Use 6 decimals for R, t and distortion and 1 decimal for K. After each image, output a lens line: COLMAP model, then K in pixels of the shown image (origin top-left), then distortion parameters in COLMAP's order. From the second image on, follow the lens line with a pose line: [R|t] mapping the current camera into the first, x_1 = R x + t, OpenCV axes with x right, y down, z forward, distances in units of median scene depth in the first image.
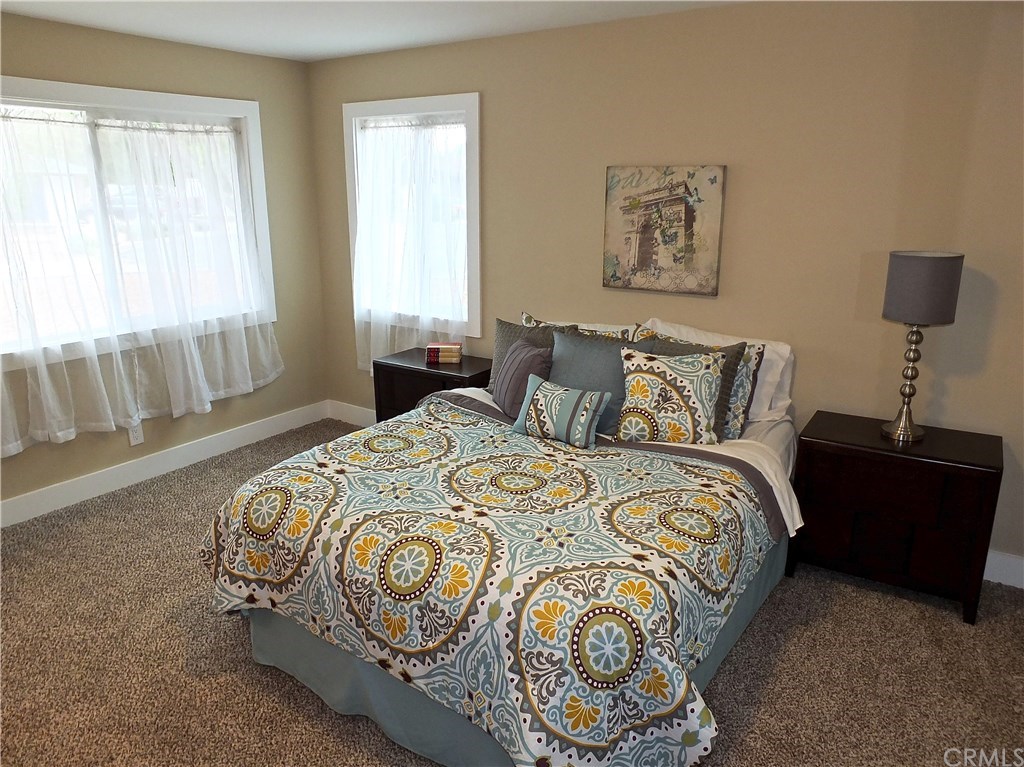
lens RADIAL K [[722.7, 0, 511.3], [0, 722.7, 384.2], [0, 0, 1]] dist [-0.050145, 0.000329]
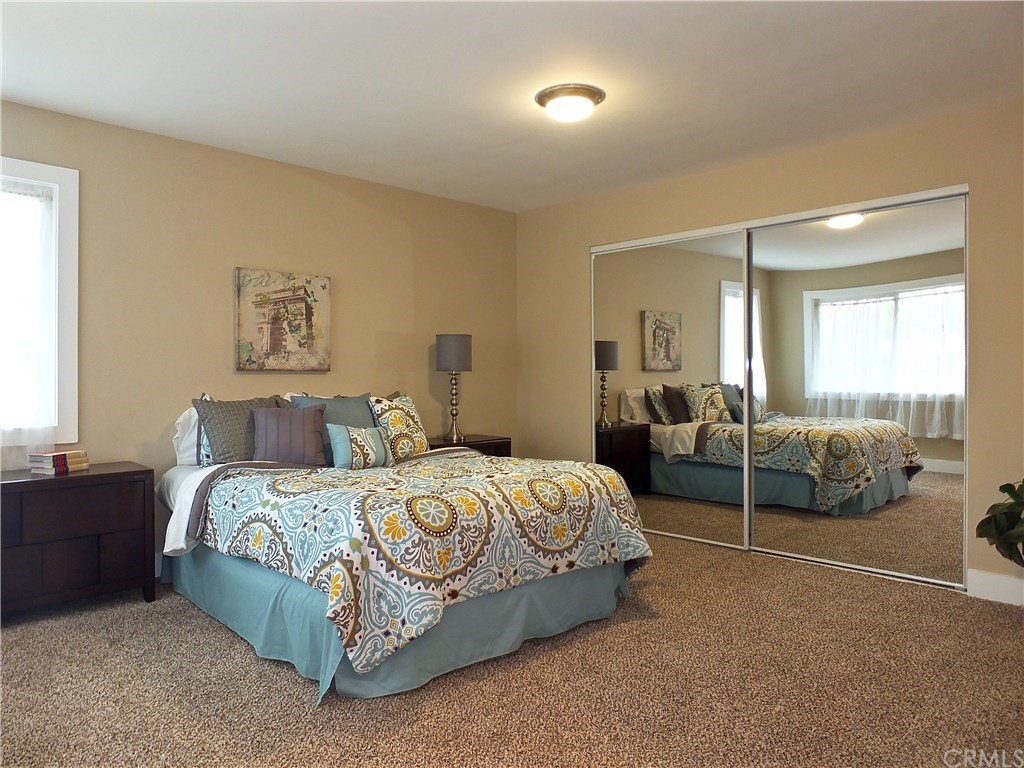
lens RADIAL K [[722.7, 0, 510.5], [0, 722.7, 381.6], [0, 0, 1]] dist [-0.050145, 0.000329]
pose [[0.180037, 0.001403, 0.983659, -0.975484], [0.259423, 0.964527, -0.048857, 0.049211], [-0.948834, 0.263980, 0.173287, 0.452167]]
